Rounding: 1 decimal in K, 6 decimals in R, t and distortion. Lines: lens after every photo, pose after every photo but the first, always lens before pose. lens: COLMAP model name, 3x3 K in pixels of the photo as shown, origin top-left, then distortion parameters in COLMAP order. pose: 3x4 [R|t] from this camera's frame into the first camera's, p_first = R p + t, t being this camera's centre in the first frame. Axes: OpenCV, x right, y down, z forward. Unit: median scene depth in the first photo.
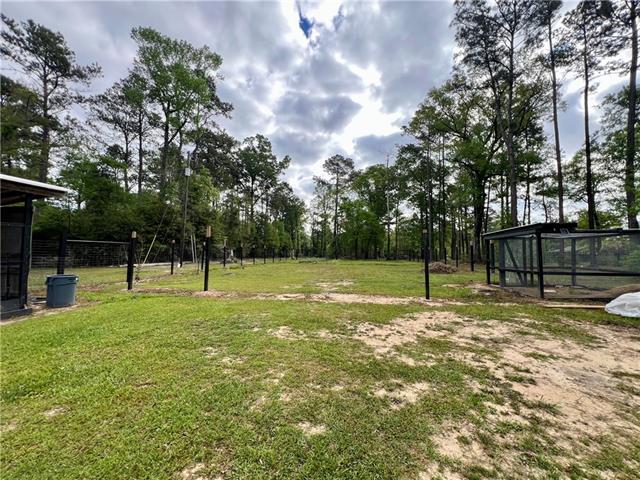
lens RADIAL K [[257.1, 0, 320.0], [0, 257.1, 240.0], [0, 0, 1]] dist [-0.001772, 0.000580]
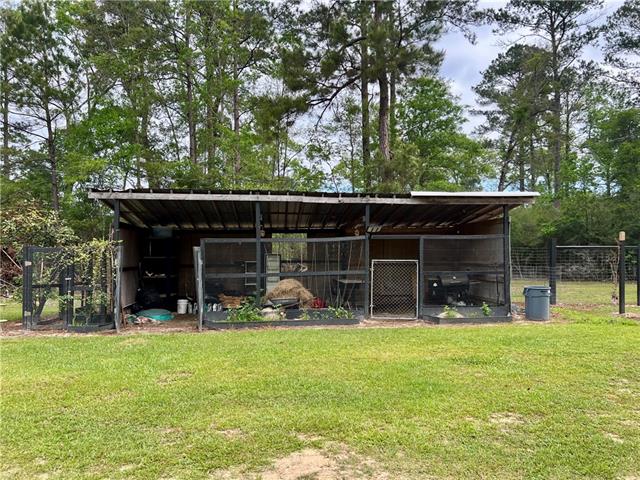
lens RADIAL K [[485.5, 0, 320.0], [0, 485.5, 240.0], [0, 0, 1]] dist [-0.002268, -0.002537]
pose [[0.249238, -0.041110, -0.967569, 0.106937], [0.051909, 0.998229, -0.029041, -0.004467], [0.967050, -0.042988, 0.250930, -0.039844]]
